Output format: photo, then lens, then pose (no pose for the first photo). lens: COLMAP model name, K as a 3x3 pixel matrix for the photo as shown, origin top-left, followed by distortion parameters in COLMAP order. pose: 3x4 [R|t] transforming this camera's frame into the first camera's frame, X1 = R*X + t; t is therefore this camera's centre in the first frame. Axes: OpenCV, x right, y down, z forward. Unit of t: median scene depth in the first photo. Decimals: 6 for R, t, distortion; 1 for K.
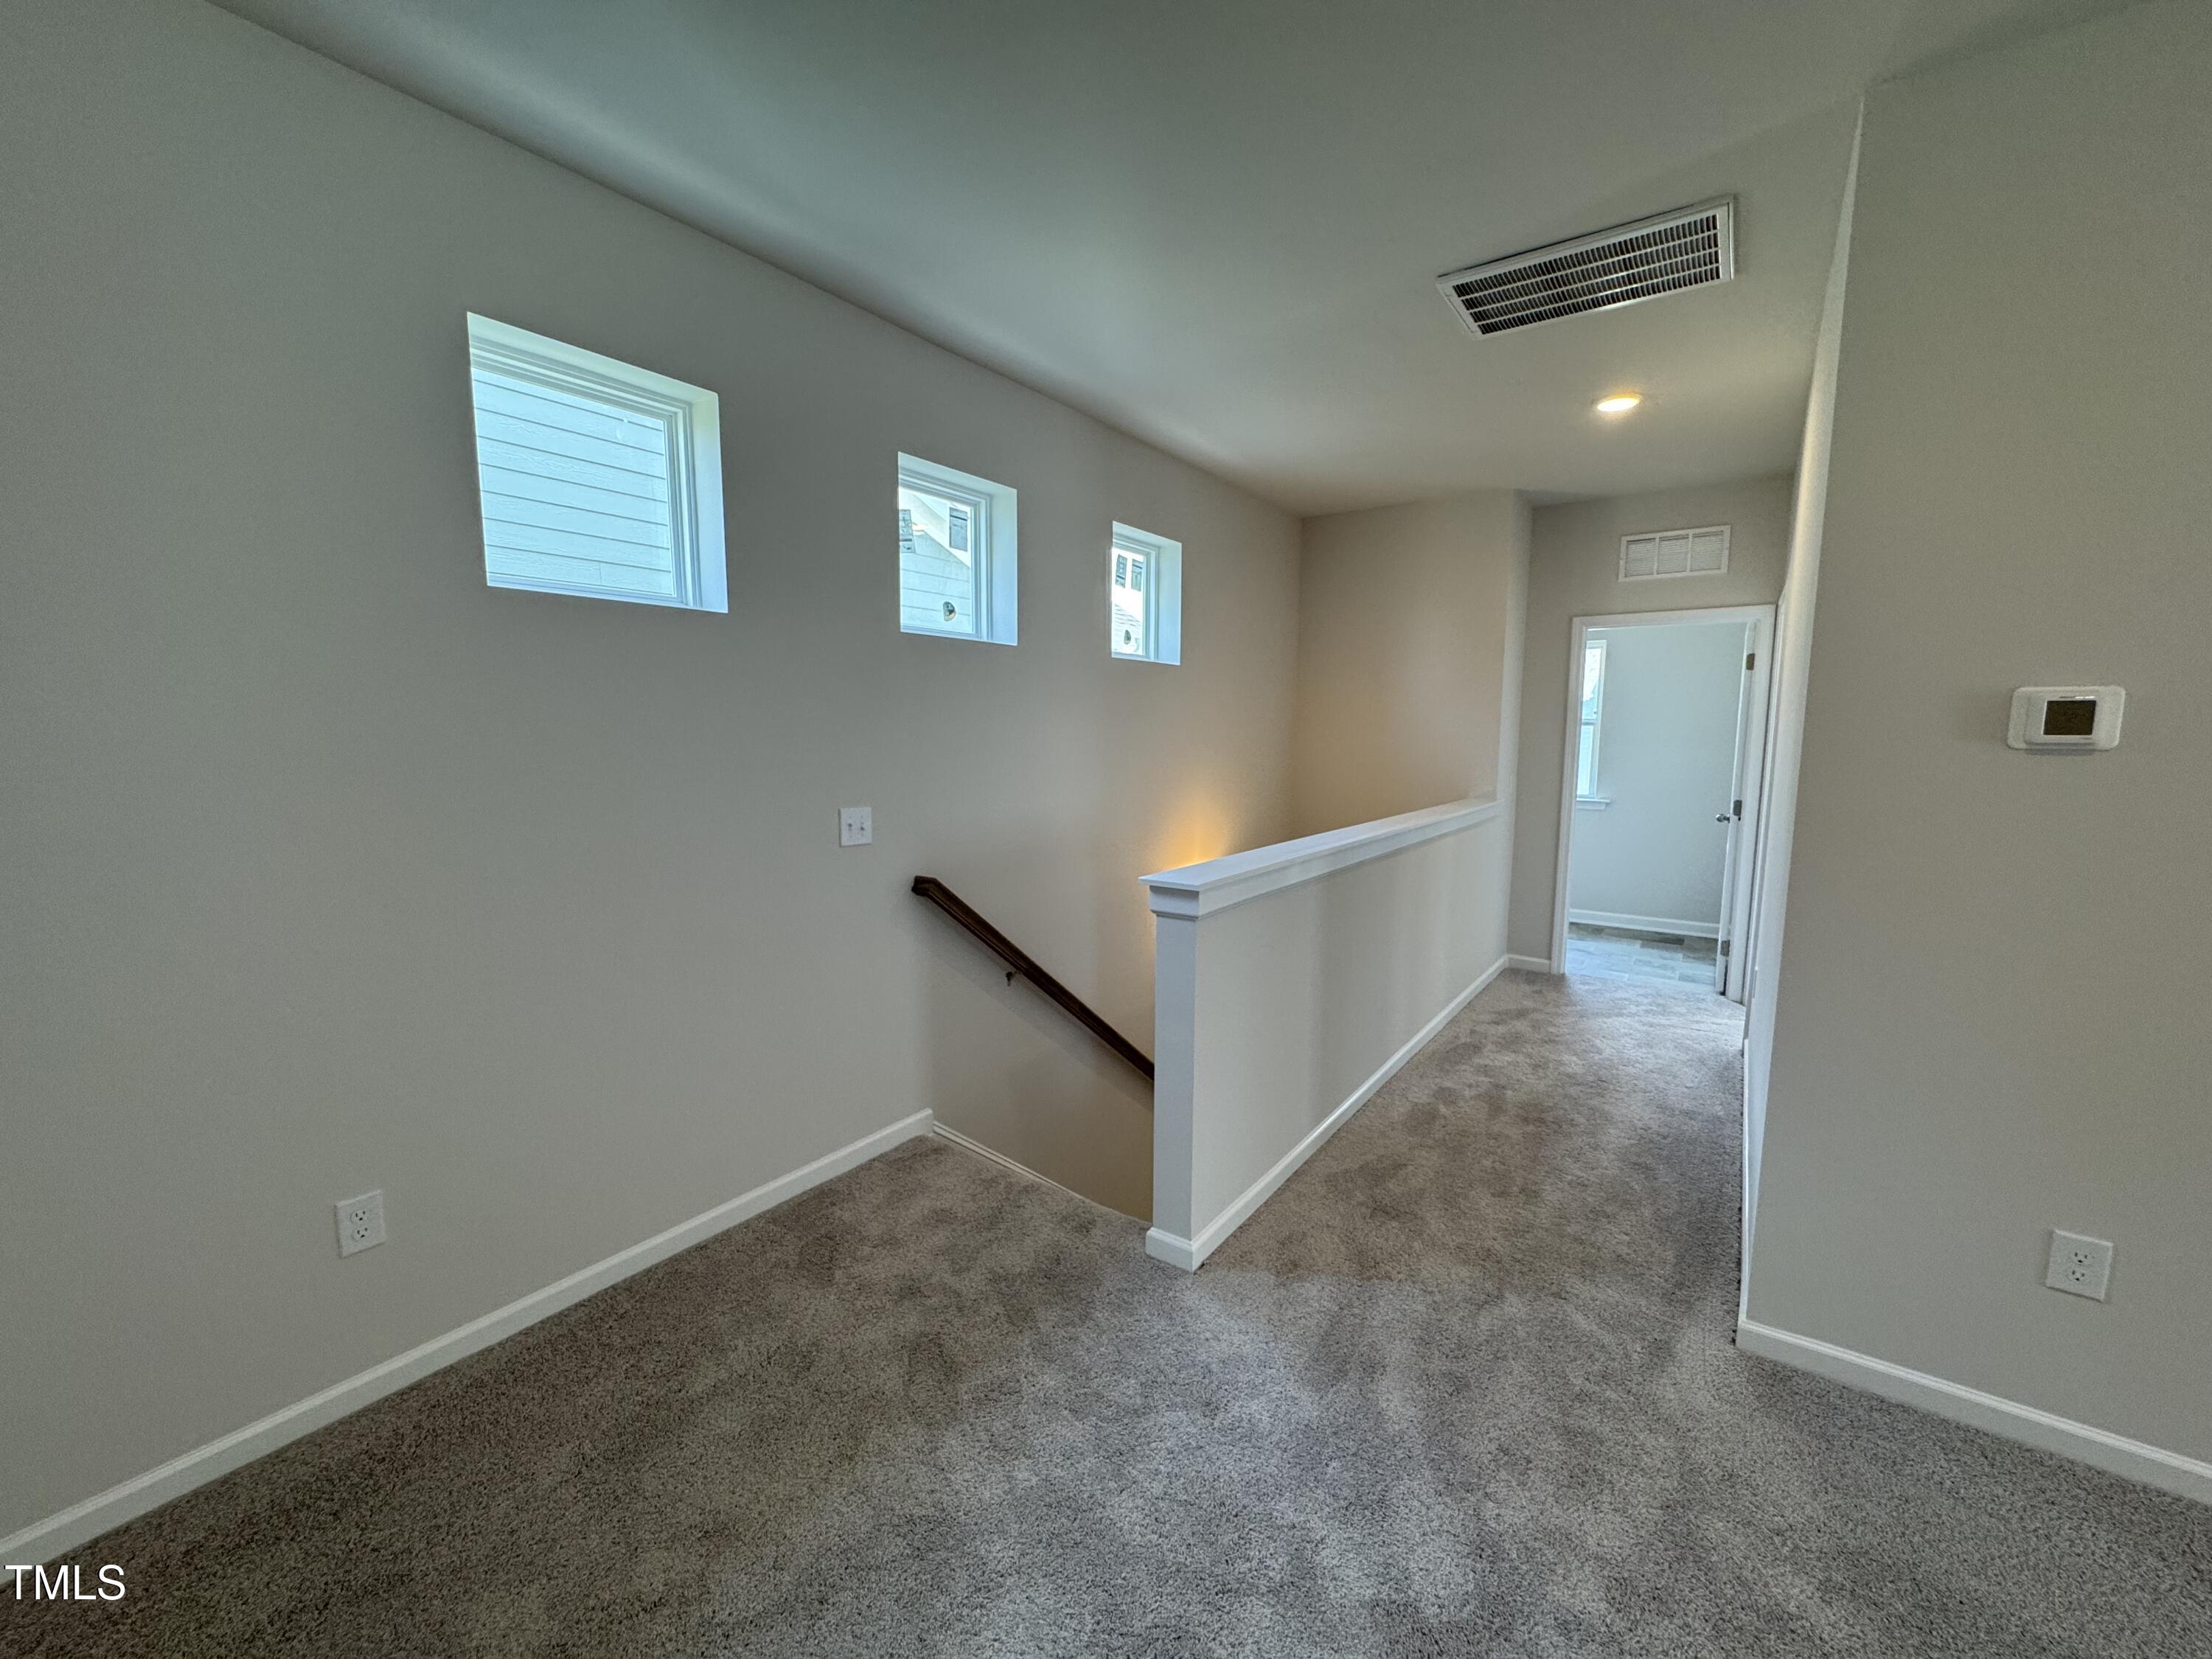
lens RADIAL K [[887.8, 0, 1103.6], [0, 887.8, 833.8], [0, 0, 1]] dist [-0.003318, 0.000311]
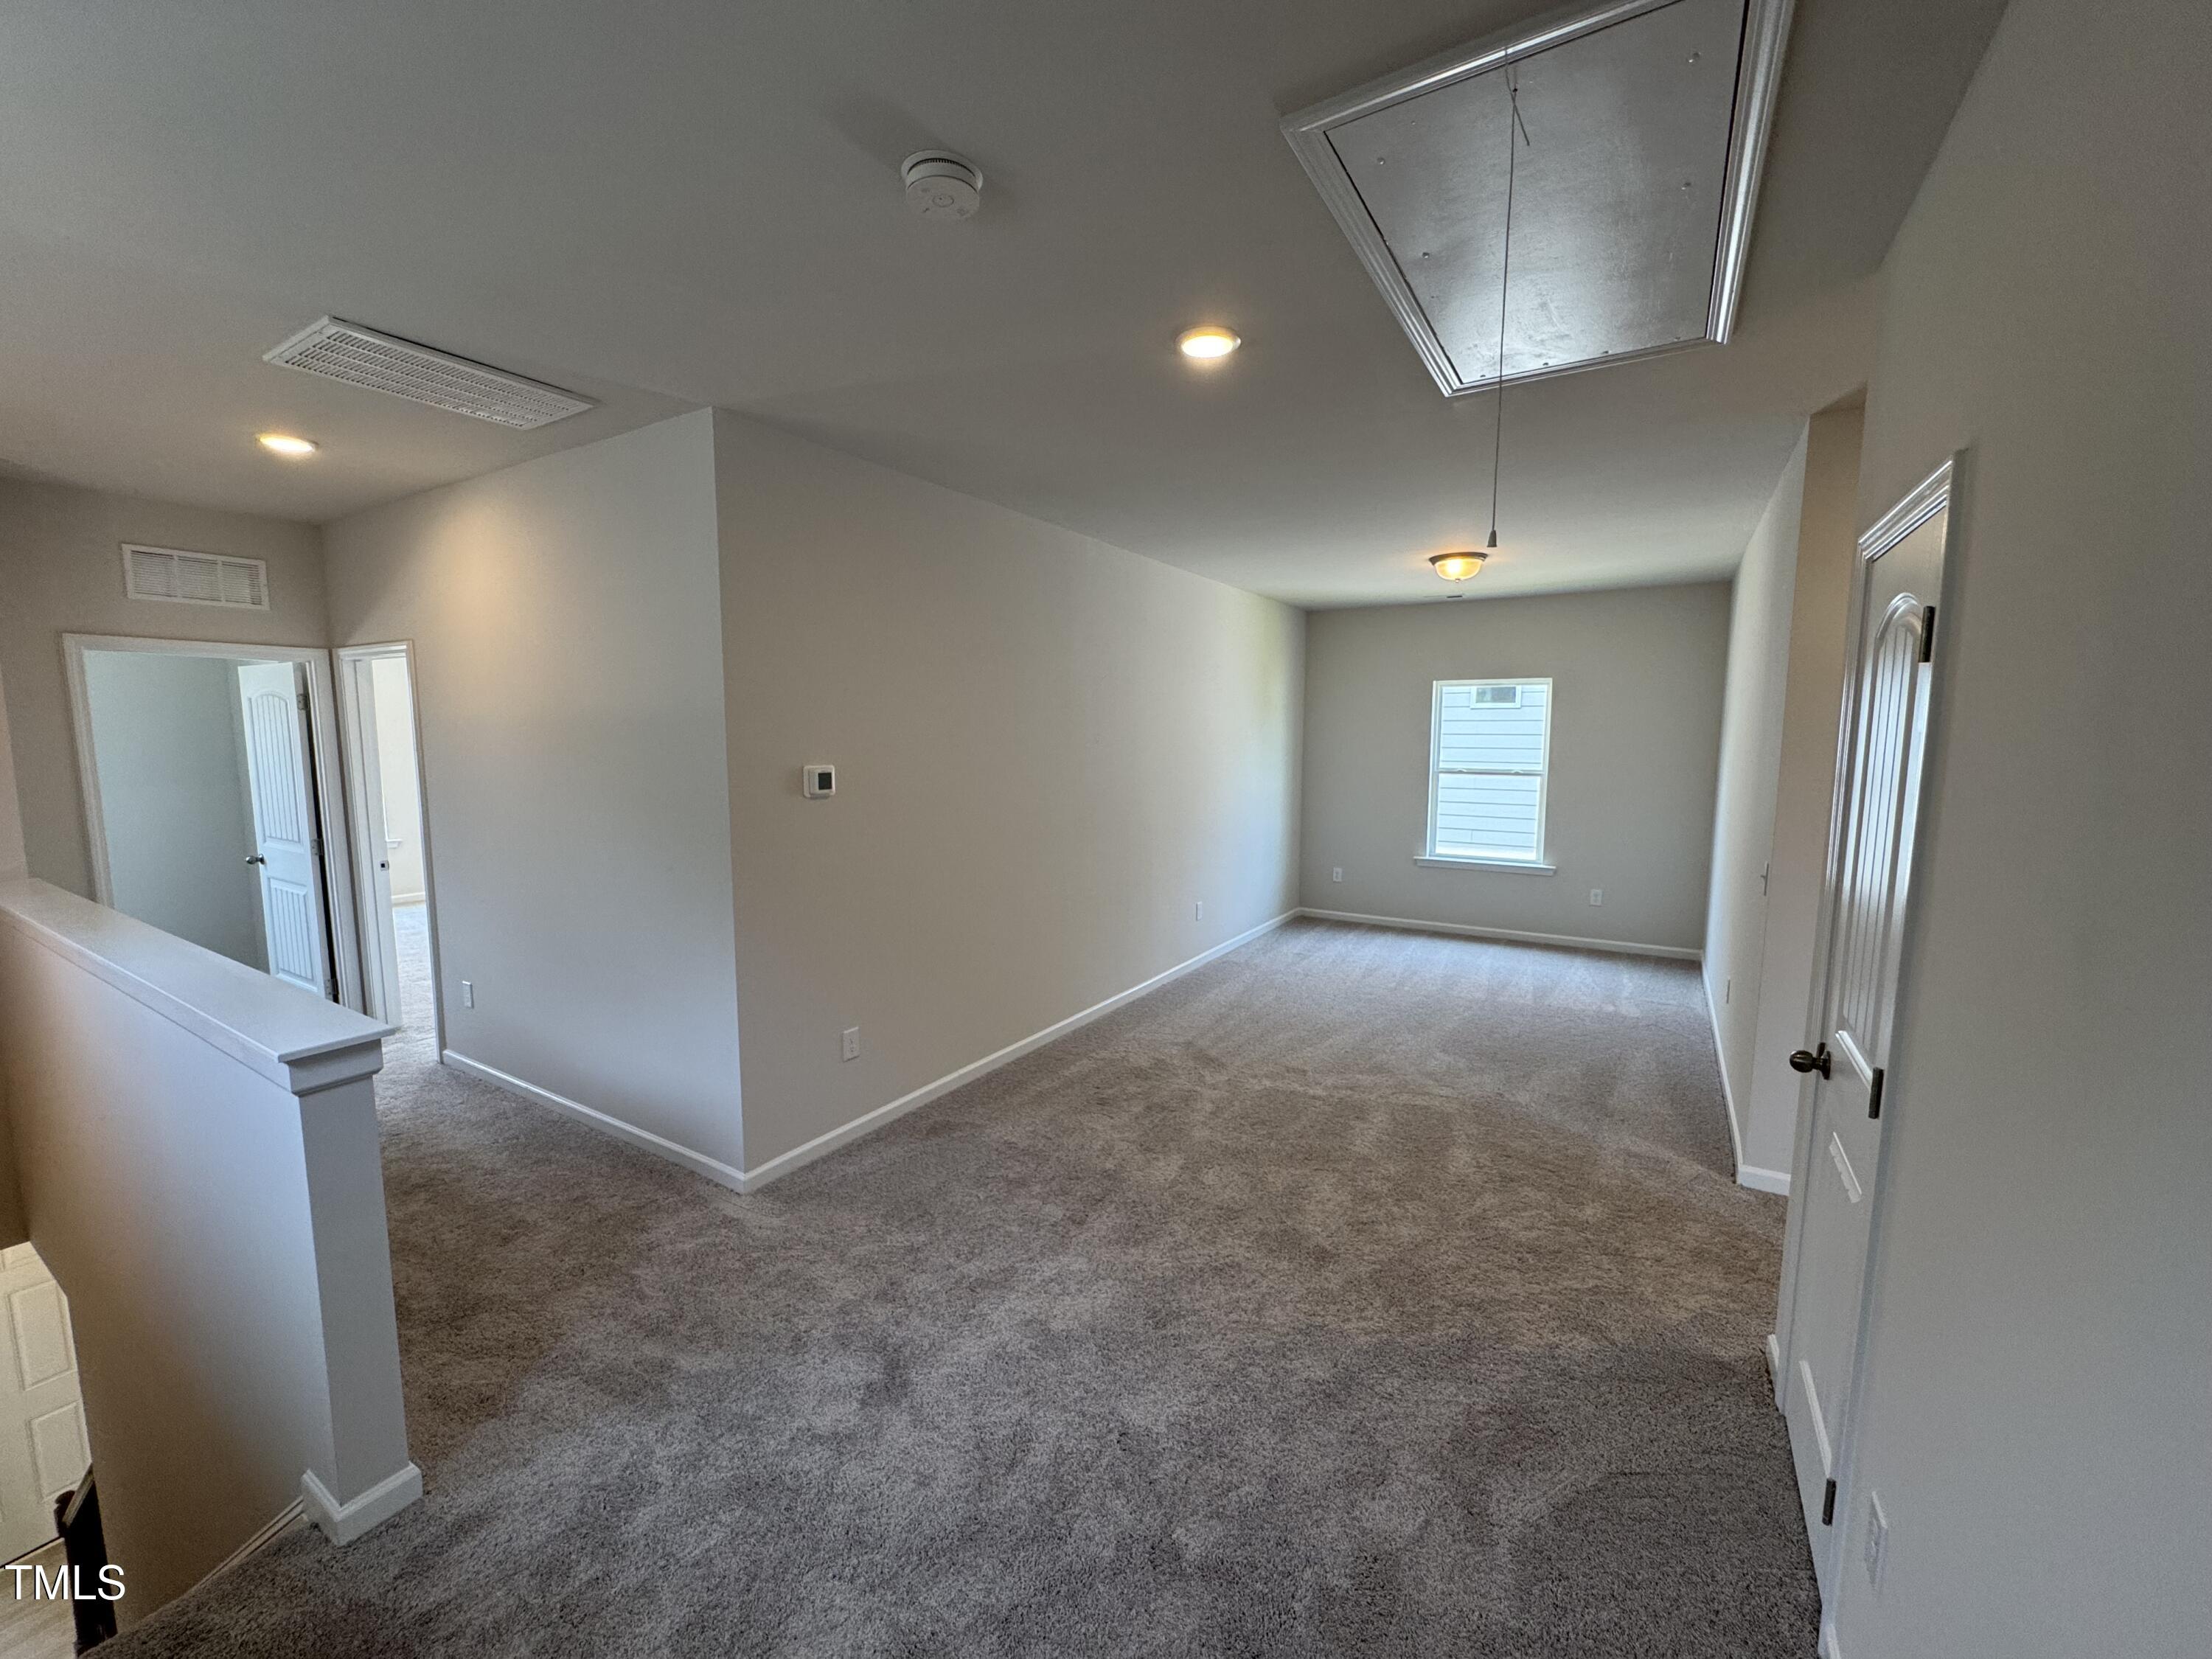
lens RADIAL K [[887.8, 0, 1103.6], [0, 887.8, 833.8], [0, 0, 1]] dist [-0.003318, 0.000311]
pose [[-0.070451, -0.119399, 0.990344, -0.706965], [0.116105, 0.985081, 0.127024, -0.142697], [-0.990735, 0.123933, -0.055538, 0.365128]]
